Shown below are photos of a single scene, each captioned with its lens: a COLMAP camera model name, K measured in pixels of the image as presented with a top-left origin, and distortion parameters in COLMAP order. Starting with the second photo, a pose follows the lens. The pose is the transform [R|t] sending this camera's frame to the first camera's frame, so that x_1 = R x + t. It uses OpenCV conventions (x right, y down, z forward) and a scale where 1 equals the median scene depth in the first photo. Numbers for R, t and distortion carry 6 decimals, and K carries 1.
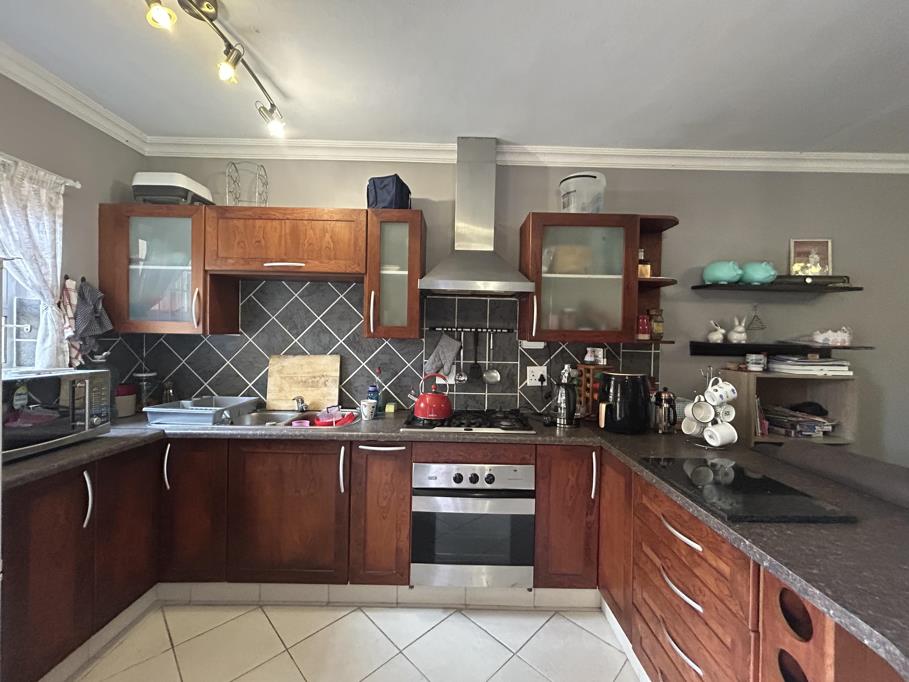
lens RADIAL K [[367.3, 0, 454.5], [0, 367.3, 341.0], [0, 0, 1]] dist [0.000717, 0.000074]
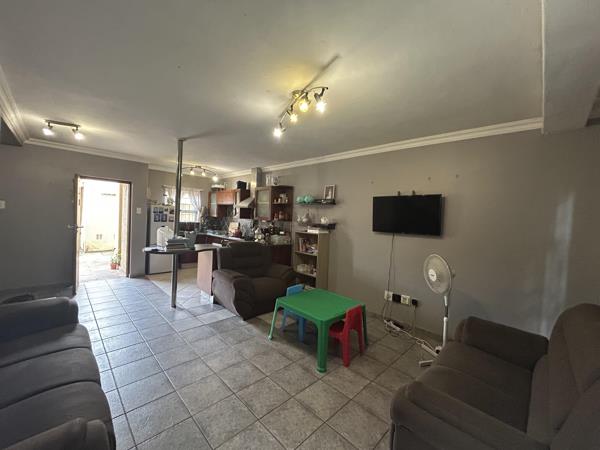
lens RADIAL K [[242.5, 0, 300.0], [0, 242.5, 225.0], [0, 0, 1]] dist [0.000717, 0.000074]
pose [[0.703665, 0.036465, -0.709596, 2.274635], [-0.044526, 0.998982, 0.007183, 0.019516], [0.709136, 0.026541, 0.704572, -0.462476]]
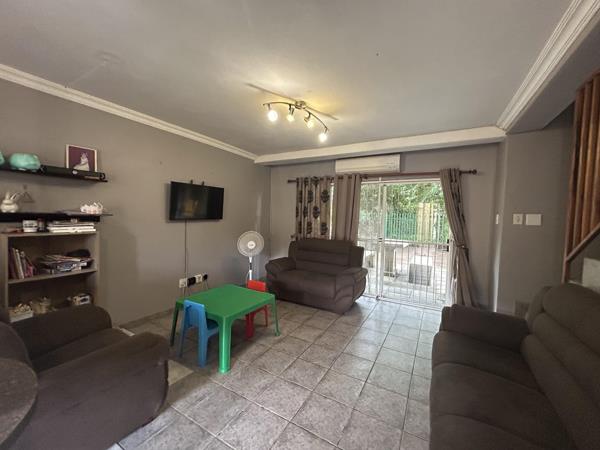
lens RADIAL K [[242.5, 0, 300.0], [0, 242.5, 225.0], [0, 0, 1]] dist [0.000717, 0.000074]
pose [[0.503162, -0.041801, 0.863181, 0.565562], [-0.001528, 0.998785, 0.049259, 0.007383], [-0.864191, -0.026104, 0.502486, -0.373809]]
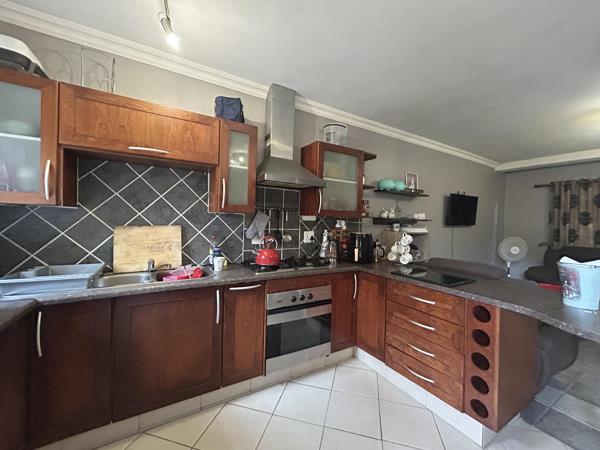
lens RADIAL K [[242.5, 0, 300.0], [0, 242.5, 225.0], [0, 0, 1]] dist [0.000717, 0.000074]
pose [[0.864116, -0.006565, 0.503250, -0.413899], [-0.001839, 0.999867, 0.016200, 0.023621], [-0.503289, -0.014924, 0.863989, 0.054215]]
